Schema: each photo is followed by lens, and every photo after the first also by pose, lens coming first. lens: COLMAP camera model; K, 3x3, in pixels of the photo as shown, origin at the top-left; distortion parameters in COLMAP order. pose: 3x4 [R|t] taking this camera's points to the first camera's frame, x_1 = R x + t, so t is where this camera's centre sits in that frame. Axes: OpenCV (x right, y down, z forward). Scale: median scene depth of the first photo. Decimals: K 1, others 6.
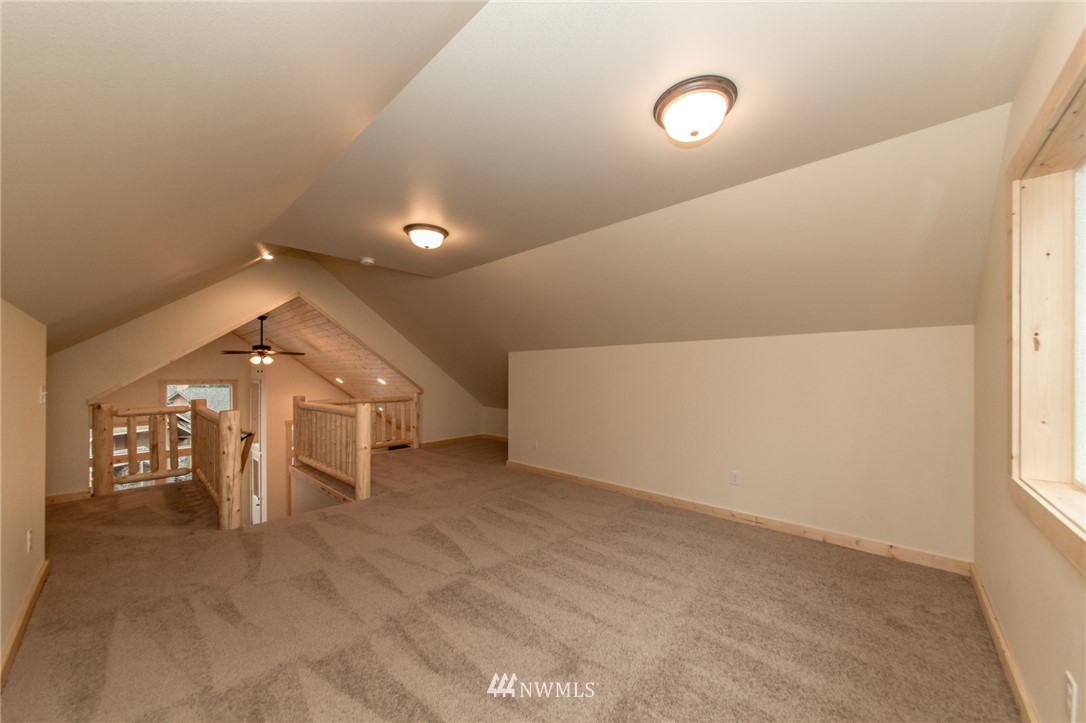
lens RADIAL K [[398.1, 0, 543.3], [0, 398.1, 371.3], [0, 0, 1]] dist [-0.001833, 0.000162]
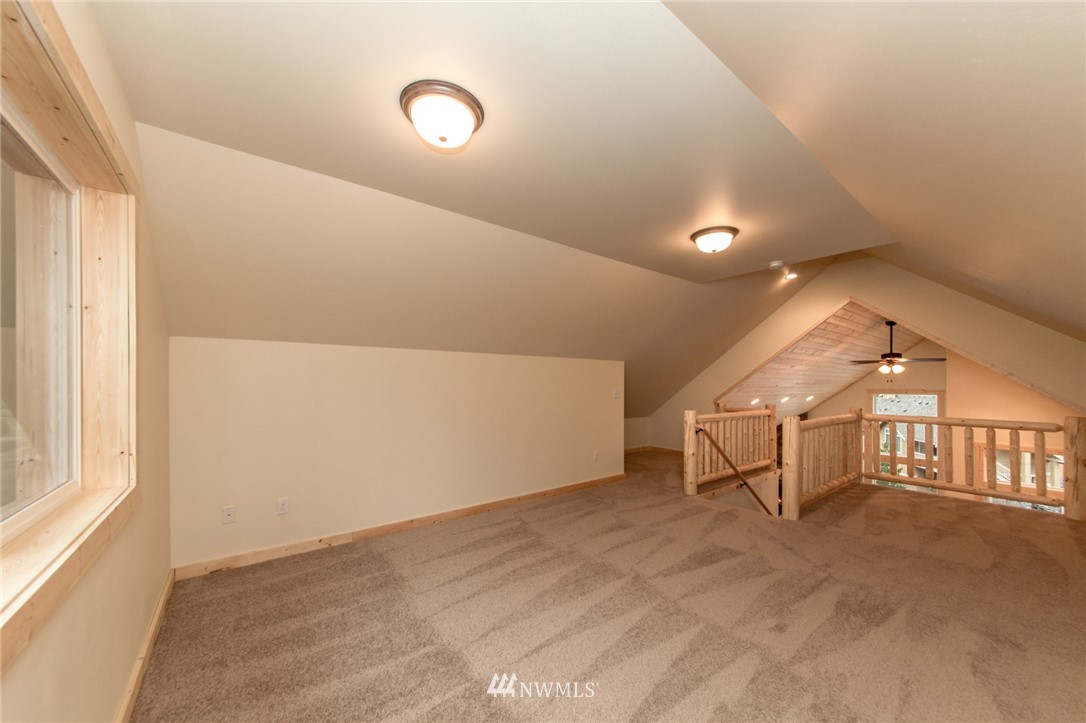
lens RADIAL K [[398.1, 0, 548.9], [0, 398.1, 383.0], [0, 0, 1]] dist [-0.001833, 0.000162]
pose [[-0.163462, -0.000218, -0.986550, 0.613663], [0.005717, 0.999983, -0.001168, 0.001208], [0.986533, -0.005831, -0.163458, 0.667684]]
